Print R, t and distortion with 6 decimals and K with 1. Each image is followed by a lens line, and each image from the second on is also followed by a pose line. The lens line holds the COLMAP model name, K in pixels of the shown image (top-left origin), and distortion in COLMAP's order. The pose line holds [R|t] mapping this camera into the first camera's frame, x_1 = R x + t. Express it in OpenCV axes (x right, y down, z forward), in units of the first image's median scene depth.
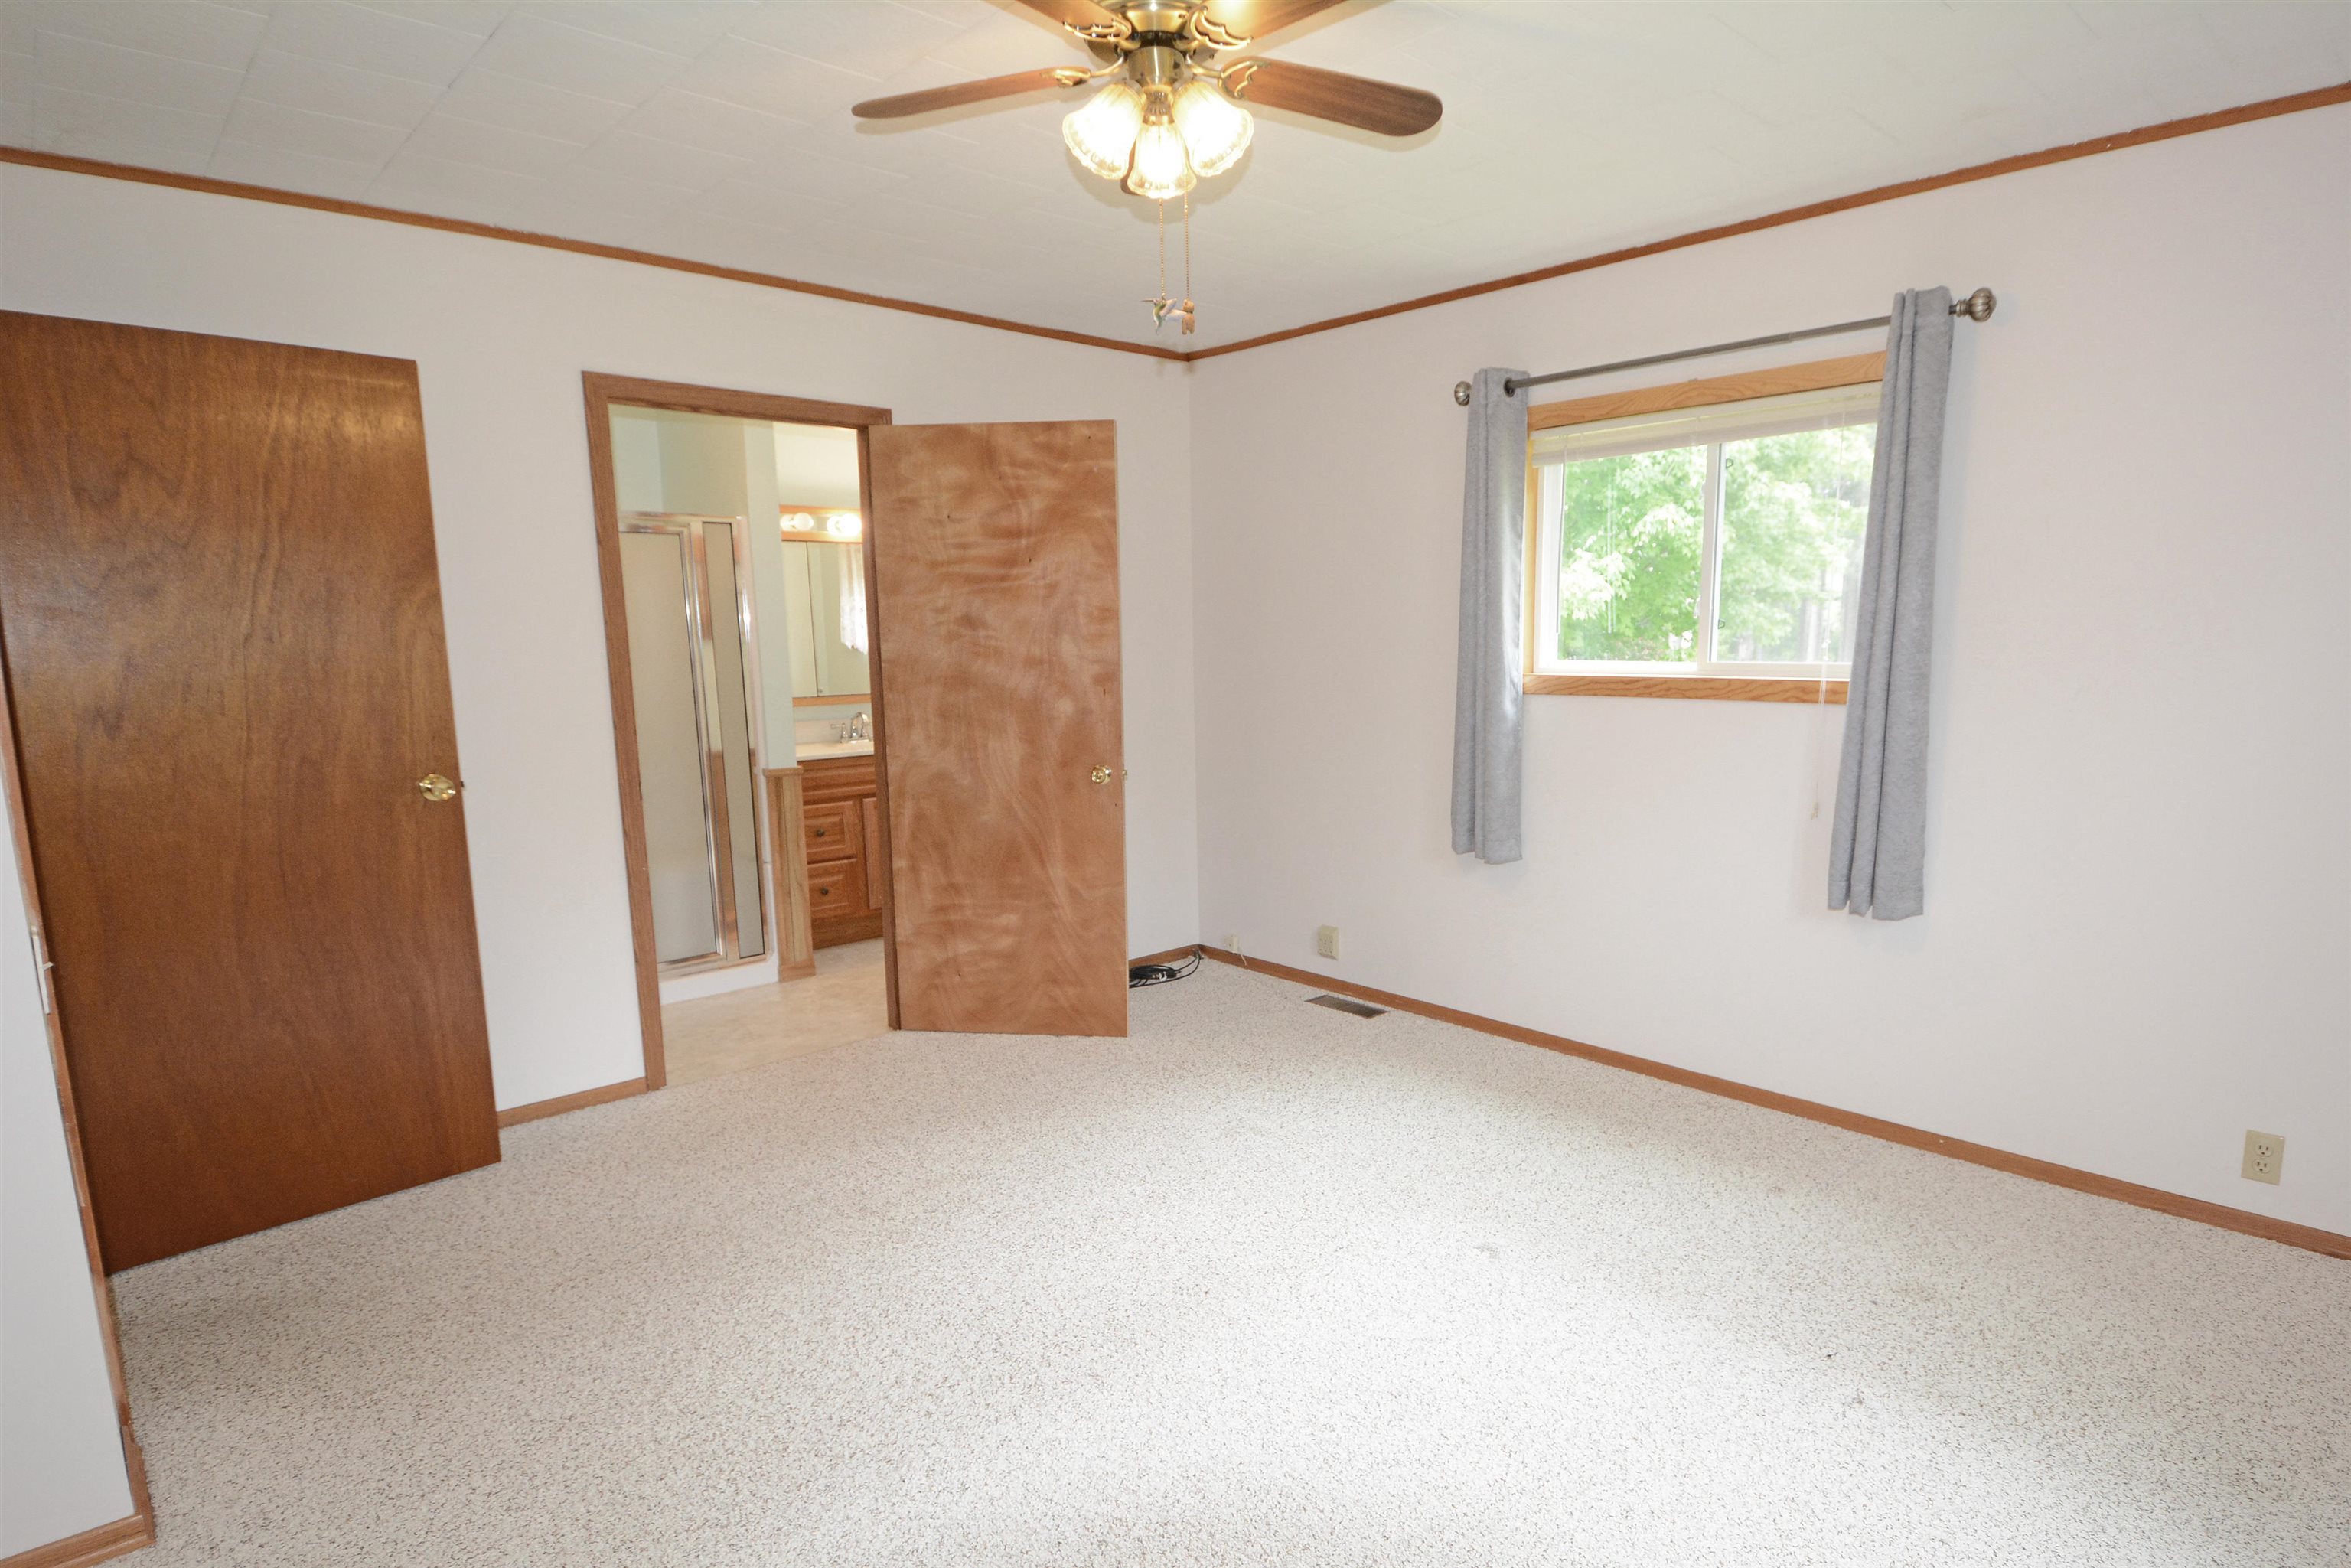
lens RADIAL K [[1228.5, 0, 1183.5], [0, 1228.5, 796.5], [0, 0, 1]] dist [-0.003551, -0.001400]
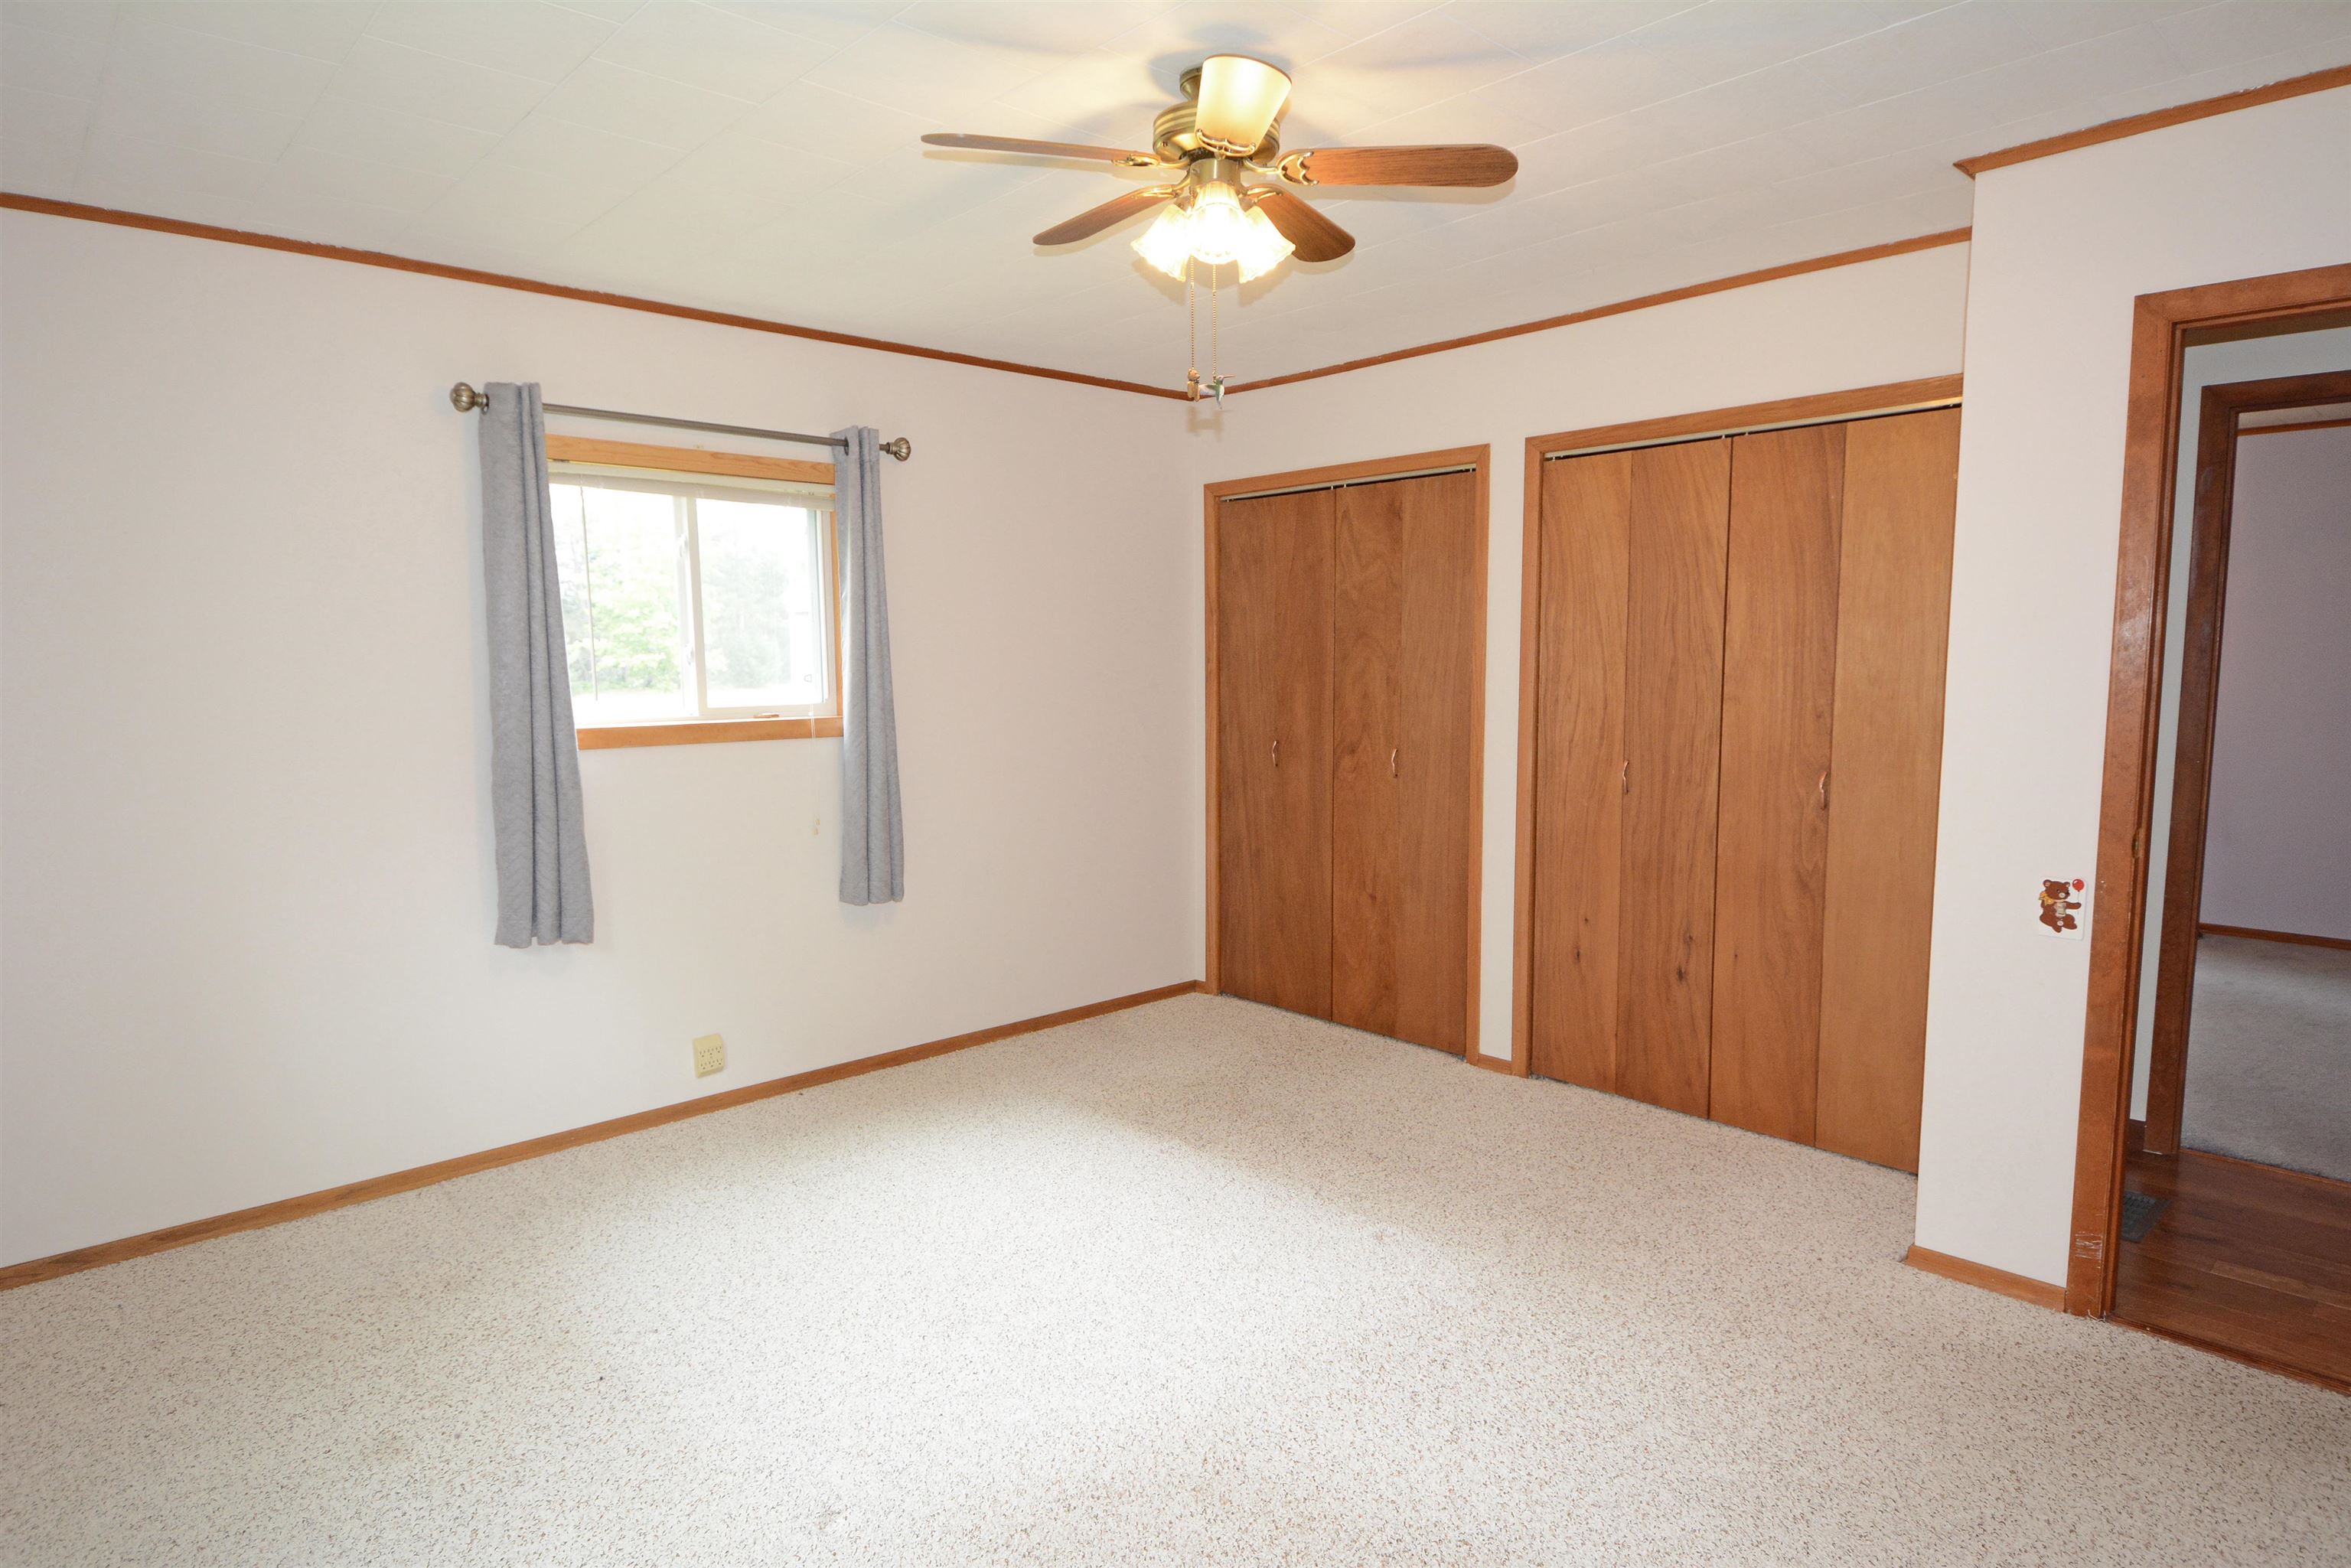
lens RADIAL K [[1222.2, 0, 1172.7], [0, 1222.2, 795.8], [0, 0, 1]] dist [0.000852, 0.000311]
pose [[-0.030195, -0.093944, 0.995120, -0.711170], [0.146682, 0.984379, 0.097381, -0.085217], [-0.988723, 0.148907, -0.015943, 0.676450]]
